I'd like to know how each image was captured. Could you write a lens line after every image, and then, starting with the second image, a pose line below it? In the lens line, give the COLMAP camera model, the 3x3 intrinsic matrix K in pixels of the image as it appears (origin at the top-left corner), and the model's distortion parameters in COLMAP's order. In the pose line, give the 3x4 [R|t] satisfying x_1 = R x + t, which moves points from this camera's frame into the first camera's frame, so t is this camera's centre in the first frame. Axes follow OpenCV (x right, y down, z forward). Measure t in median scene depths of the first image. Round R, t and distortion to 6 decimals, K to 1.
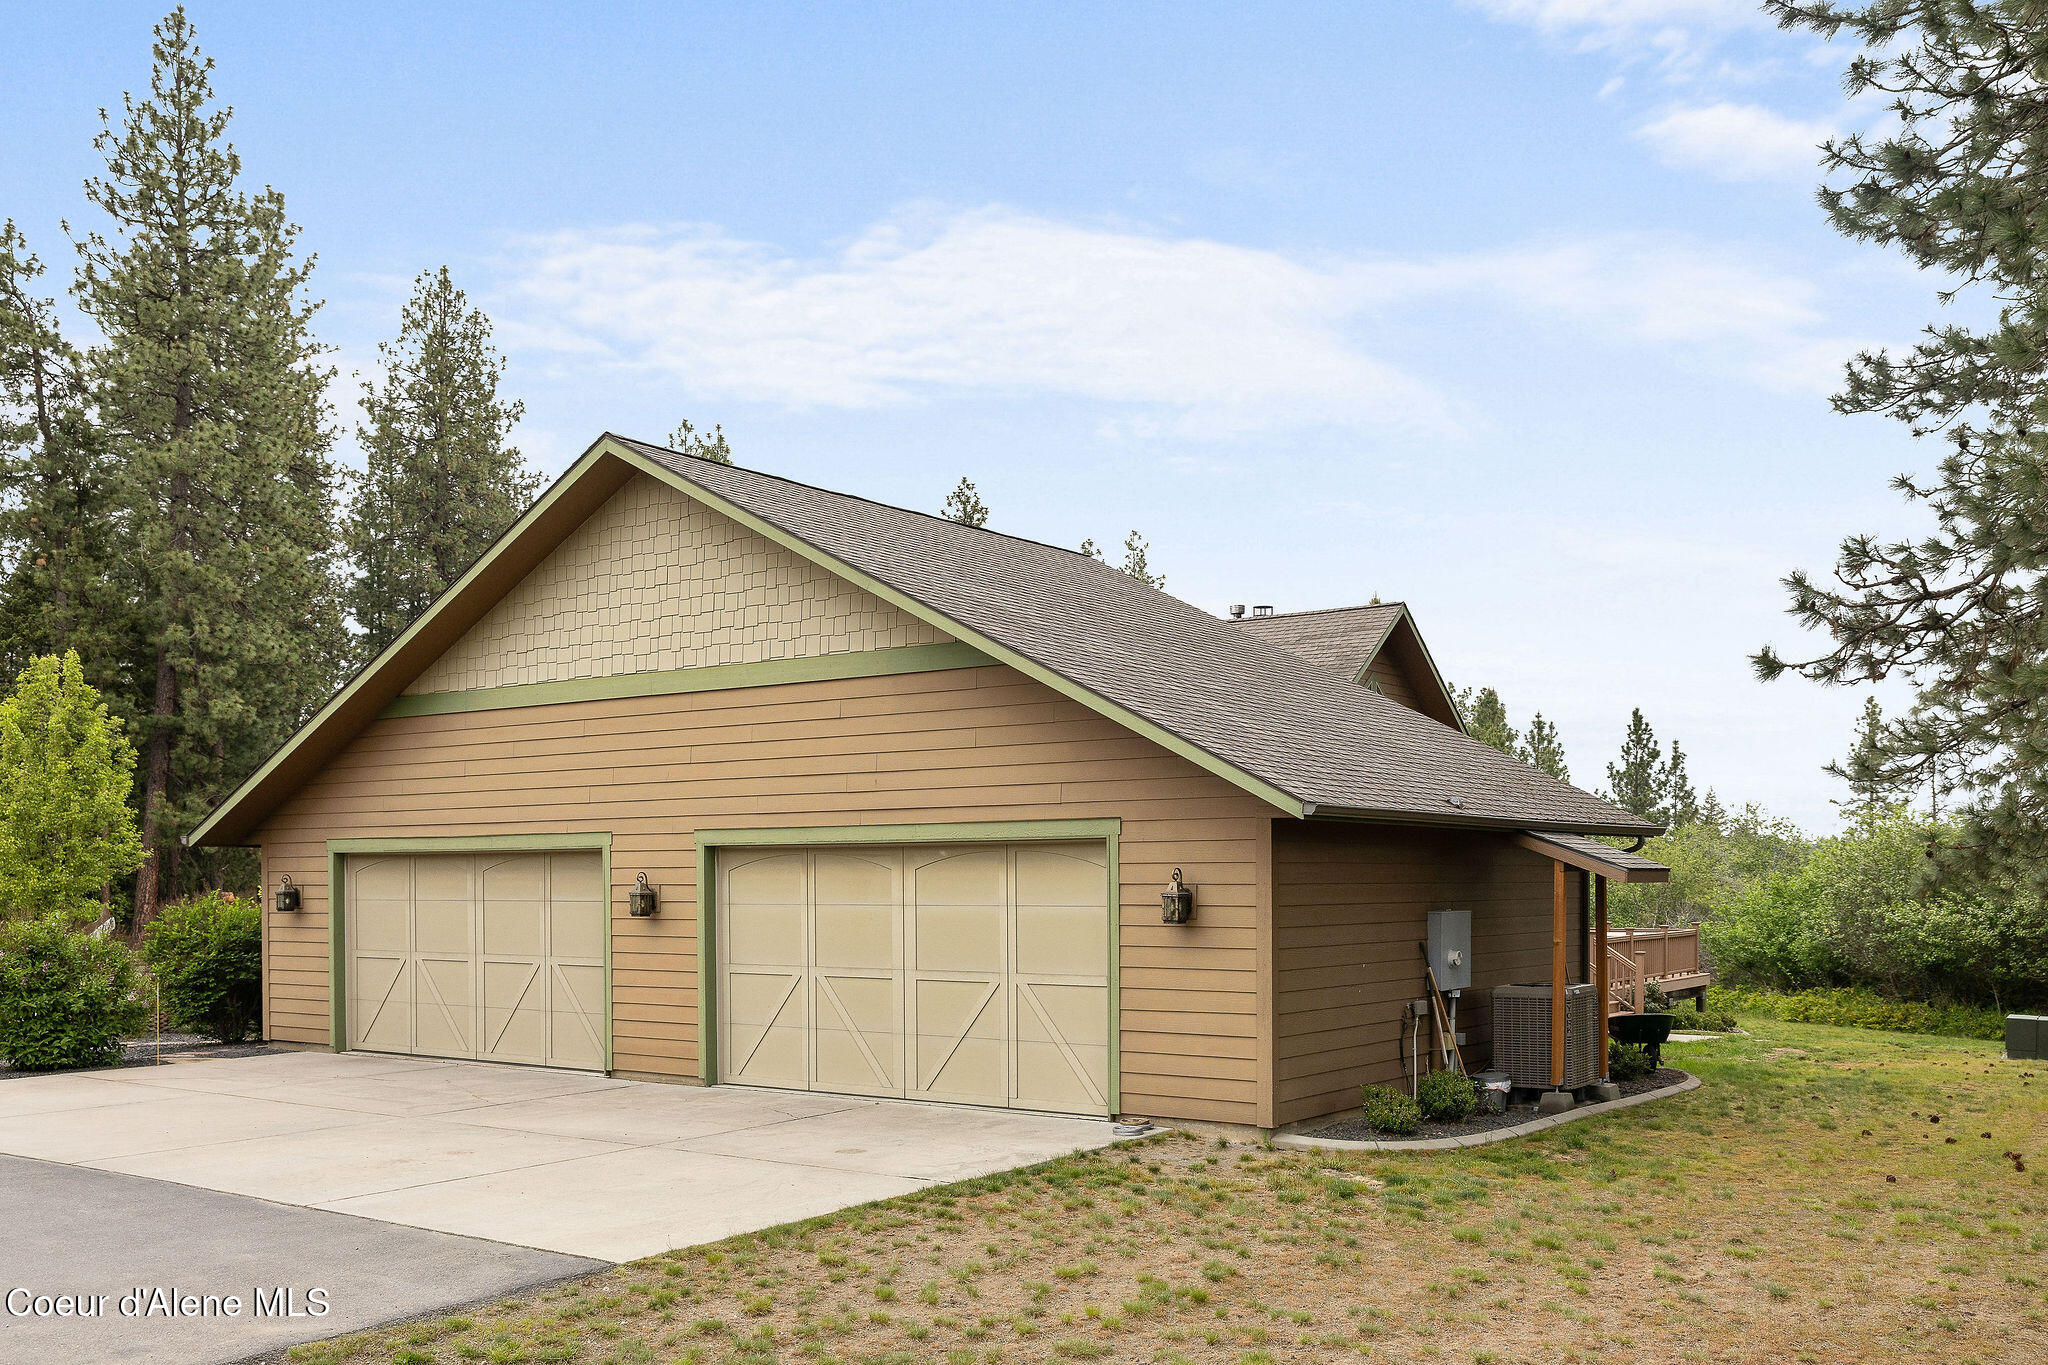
lens RADIAL K [[1825.5, 0, 1021.8], [0, 1825.5, 845.7], [0, 0, 1]] dist [0.004501, 0.004142]
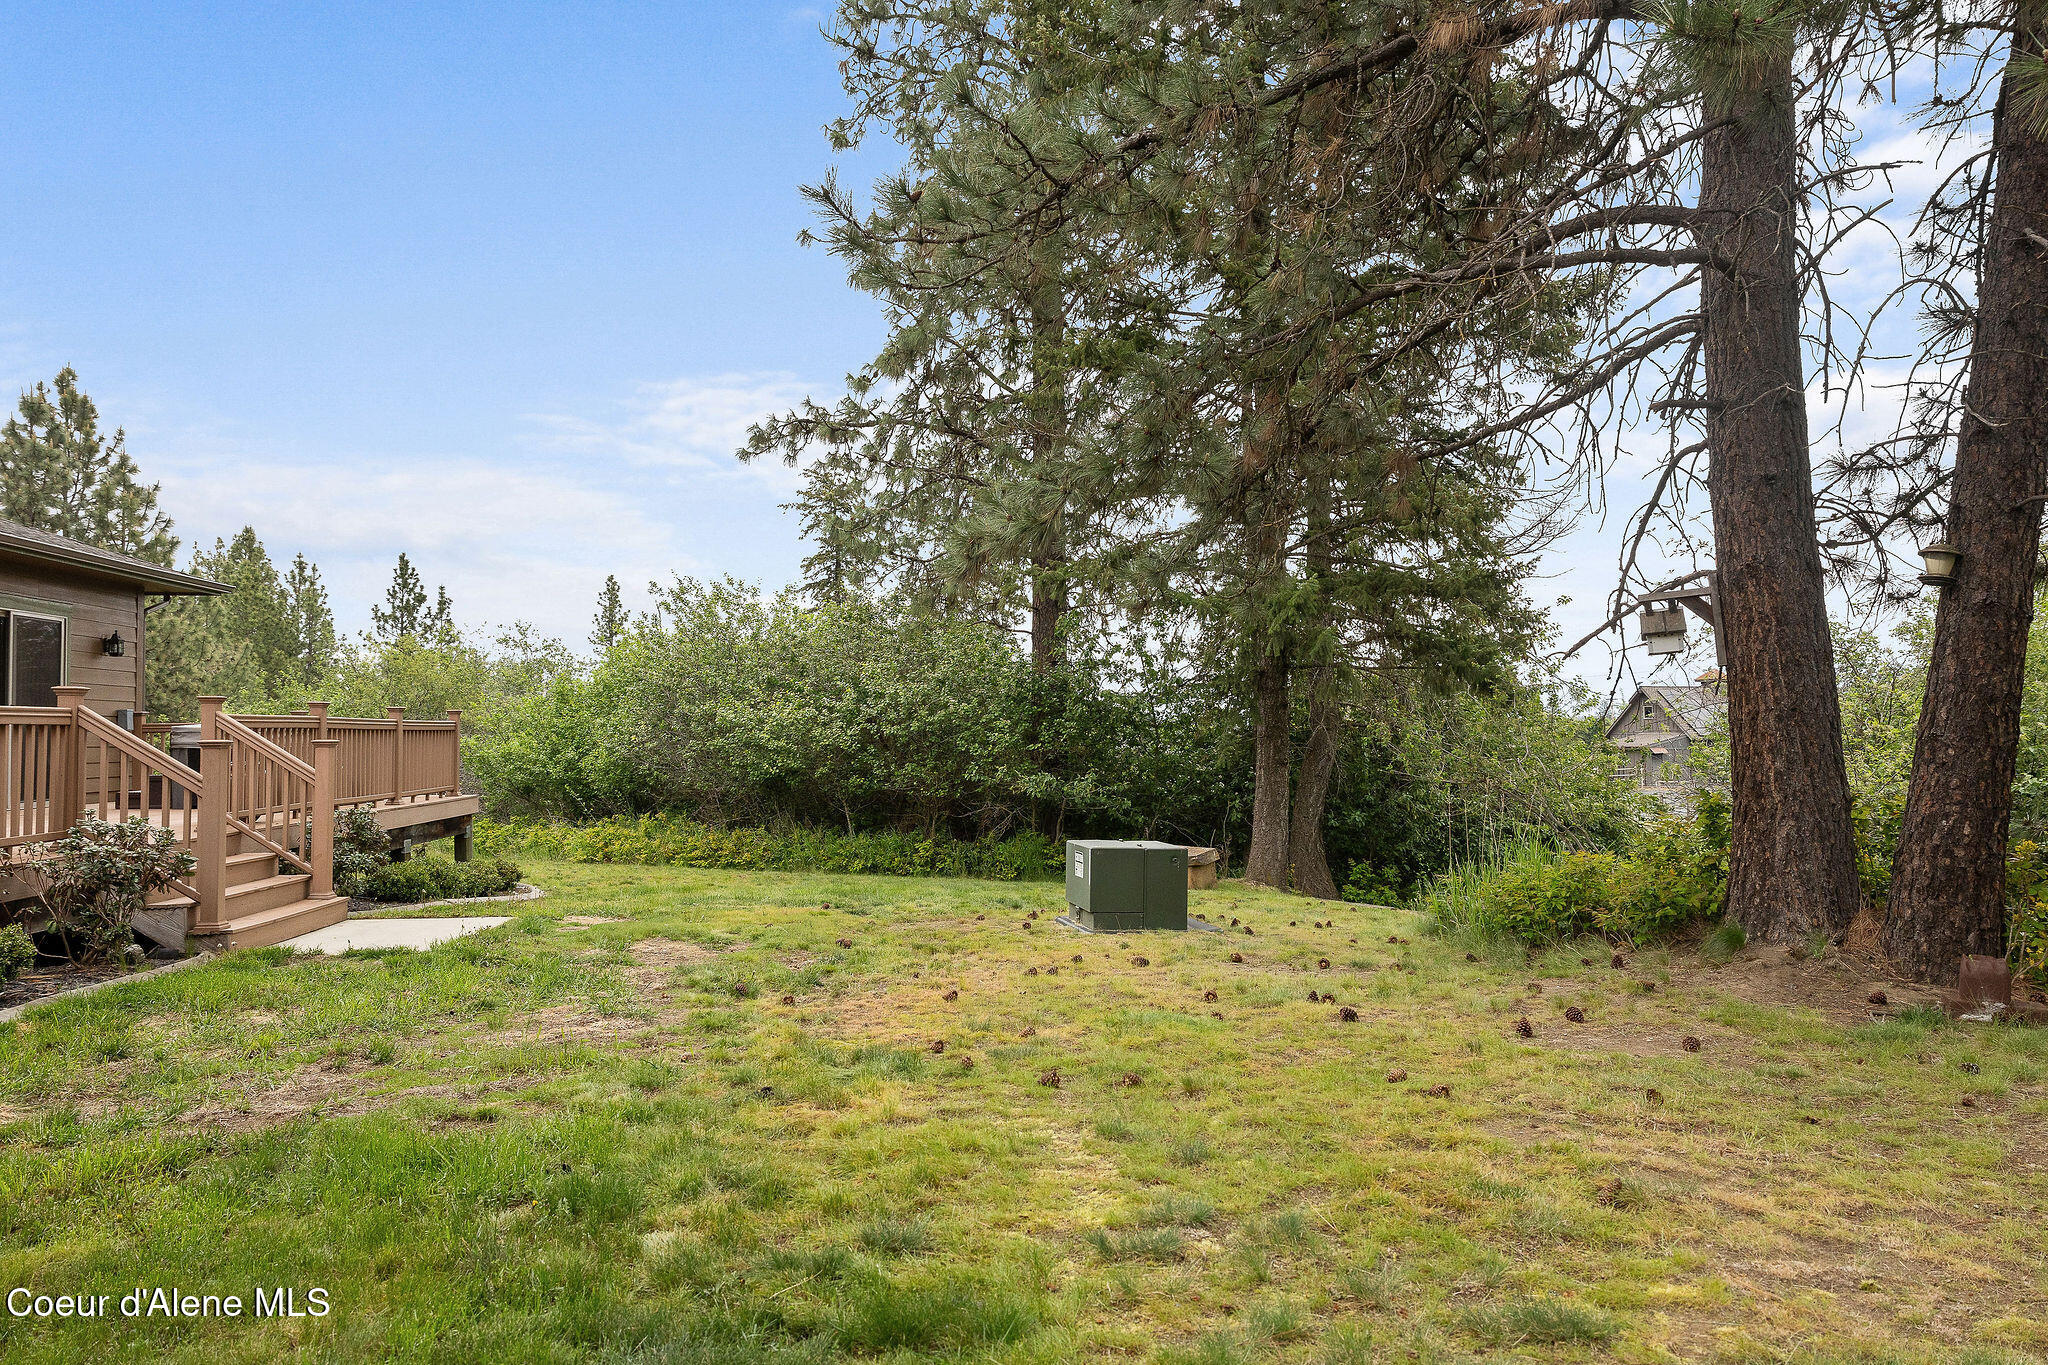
lens RADIAL K [[1410.5, 0, 1024.0], [0, 1410.5, 730.1], [0, 0, 1]] dist [0.000699, 0.001368]
pose [[0.743478, 0.003042, 0.668754, 0.165967], [-0.009229, 0.999941, 0.005712, 0.036899], [-0.668697, -0.010419, 0.743462, 0.444983]]
